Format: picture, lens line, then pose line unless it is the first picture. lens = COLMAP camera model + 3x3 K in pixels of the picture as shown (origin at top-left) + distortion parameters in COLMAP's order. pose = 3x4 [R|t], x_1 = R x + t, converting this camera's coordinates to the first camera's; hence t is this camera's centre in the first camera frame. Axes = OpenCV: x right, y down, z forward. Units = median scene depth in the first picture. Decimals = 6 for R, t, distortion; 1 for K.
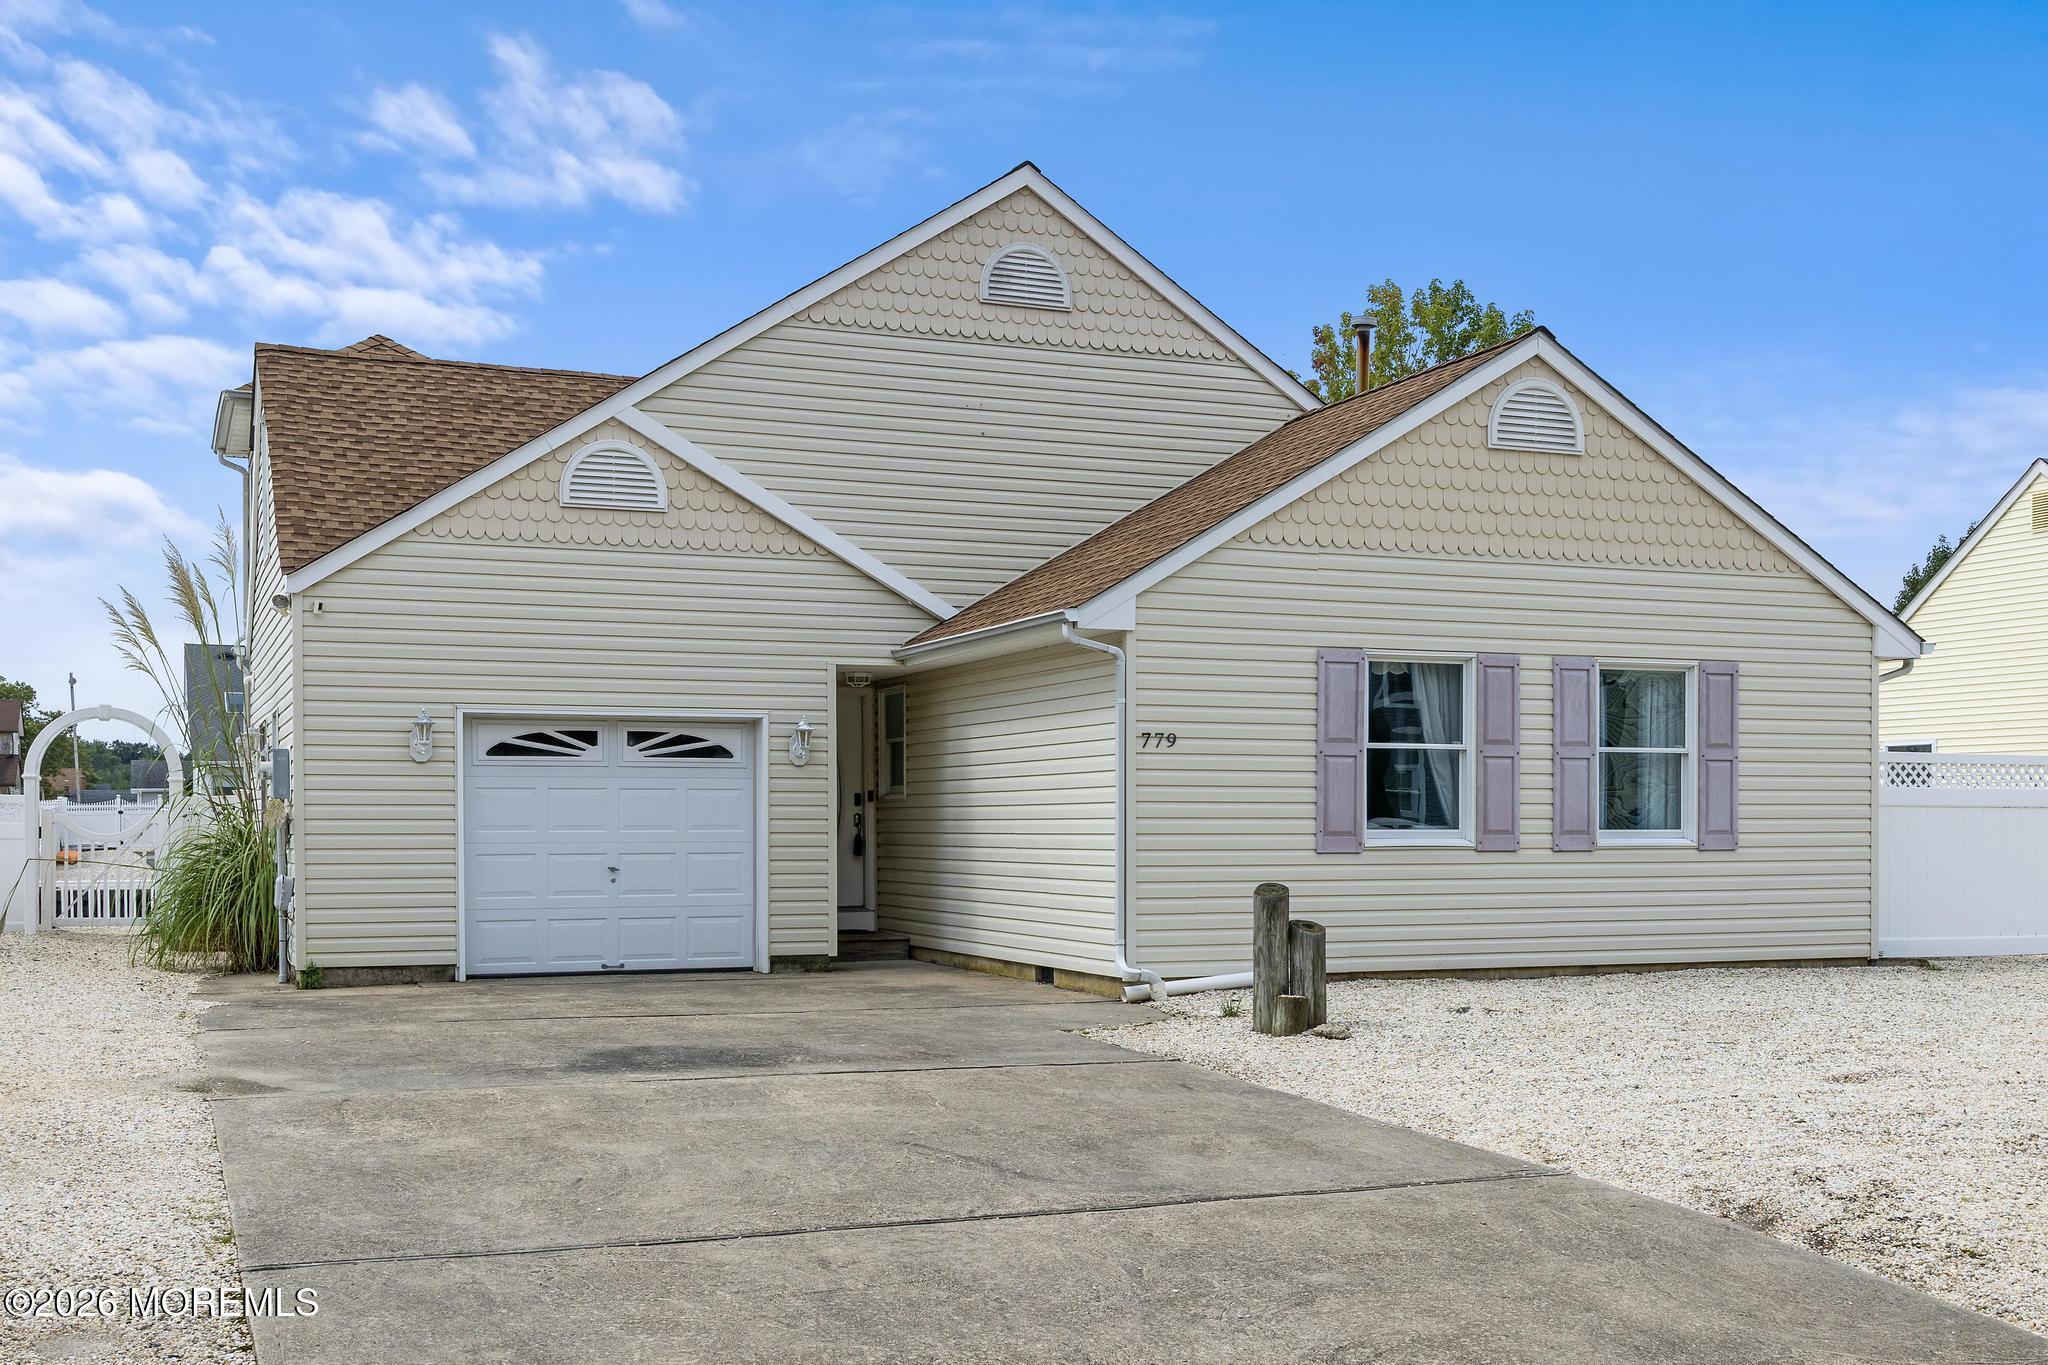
lens RADIAL K [[2247.8, 0, 1024.0], [0, 2247.8, 682.5], [0, 0, 1]] dist [0.001794, 0.004083]
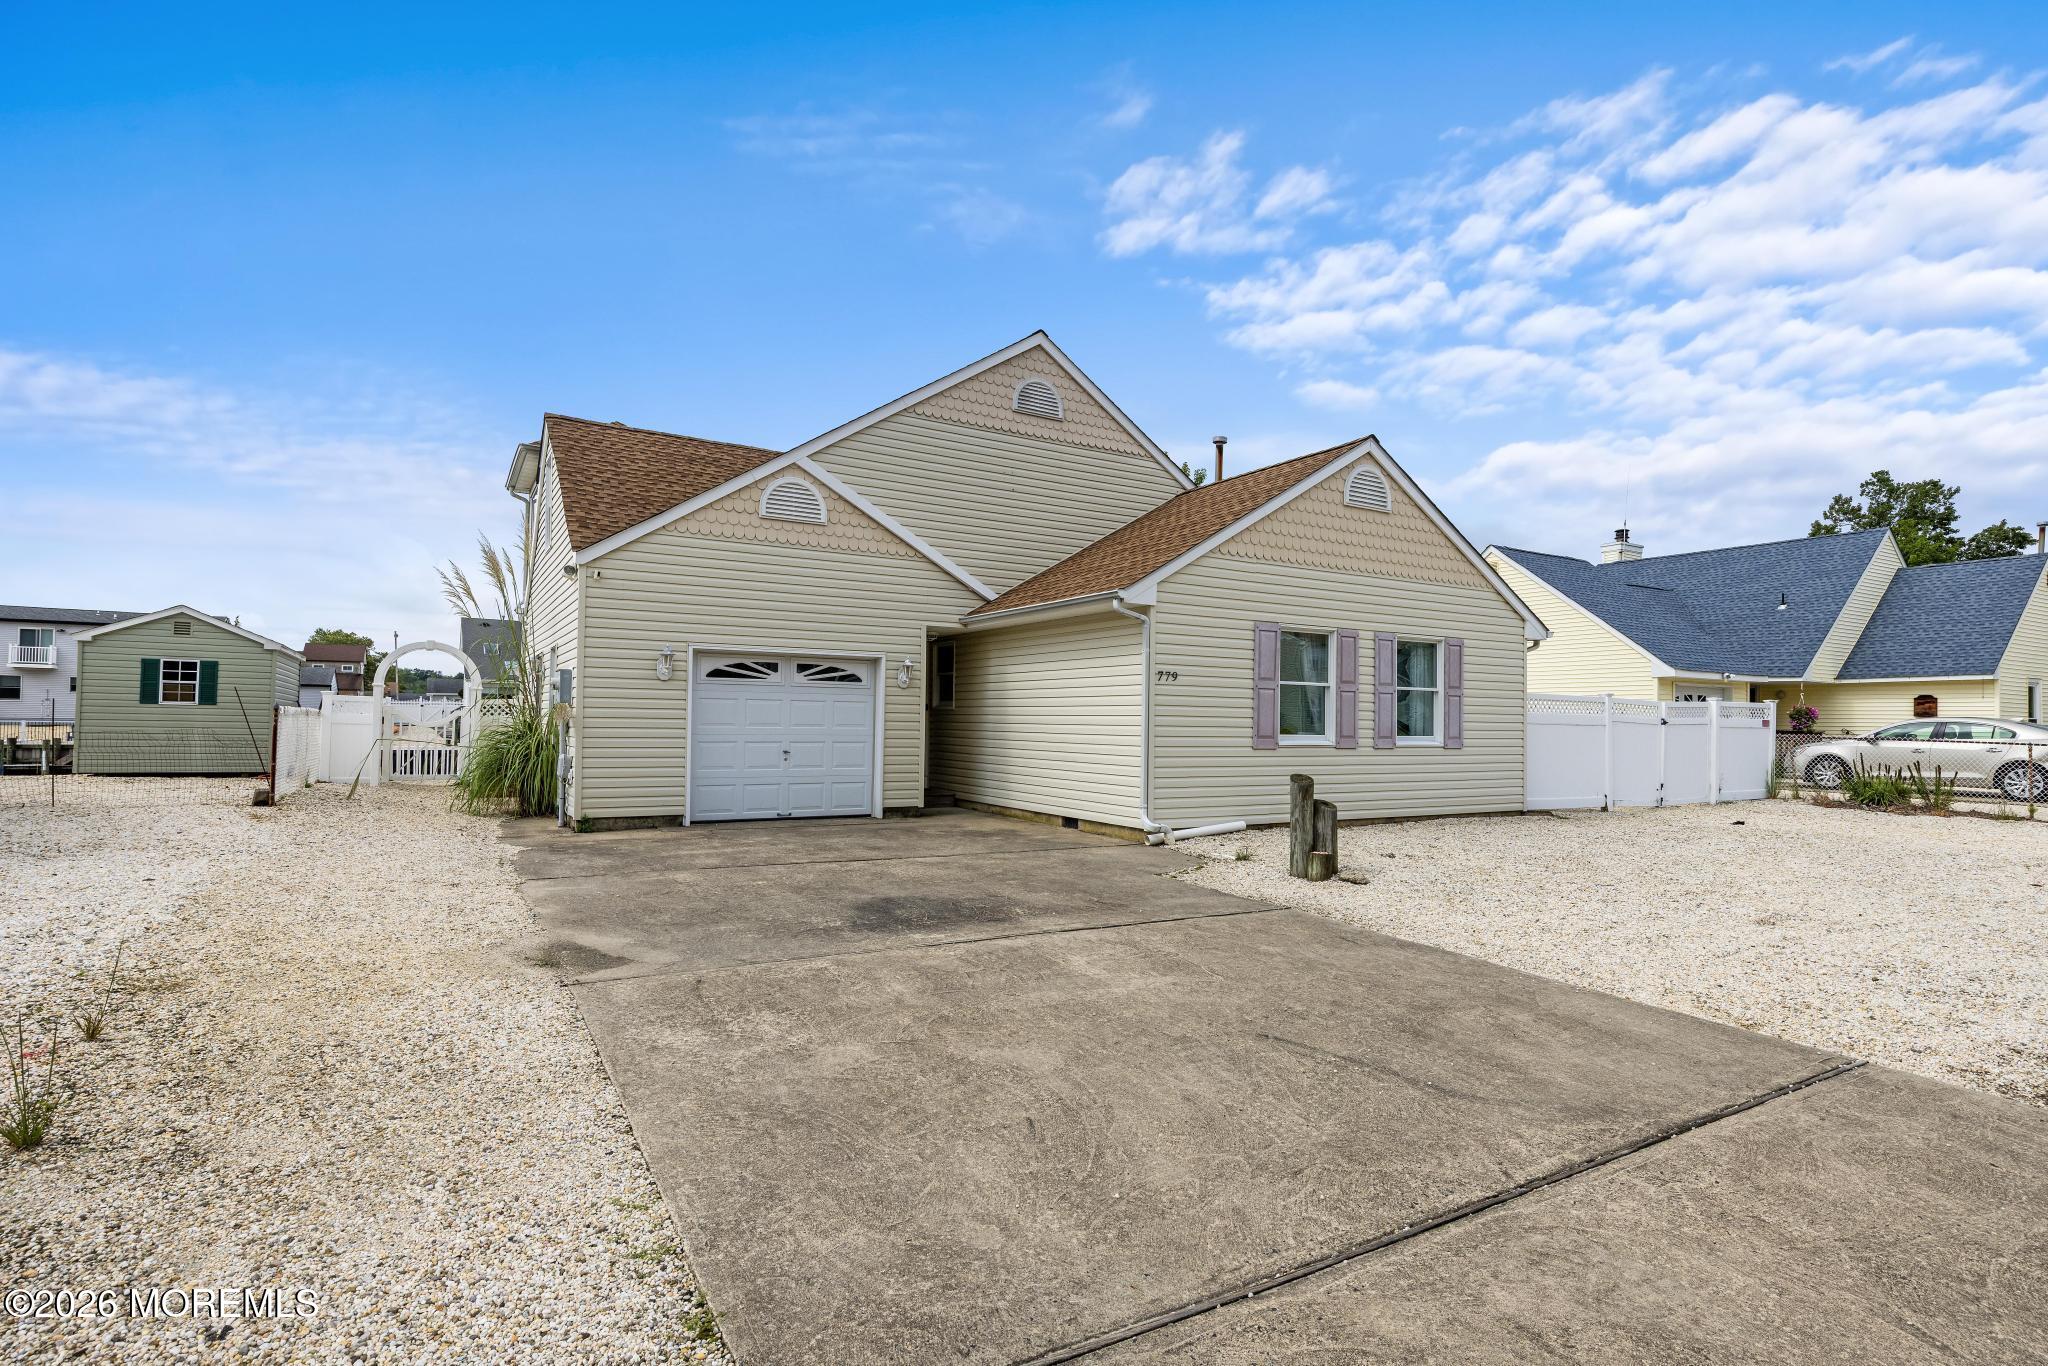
lens RADIAL K [[1014.8, 0, 1025.3], [0, 1014.8, 637.7], [0, 0, 1]] dist [0.002806, 0.000391]
pose [[0.987322, 0.028251, 0.156193, -0.134677], [-0.025650, 0.999497, -0.018648, 0.013104], [-0.156641, 0.014405, 0.987551, 0.285917]]
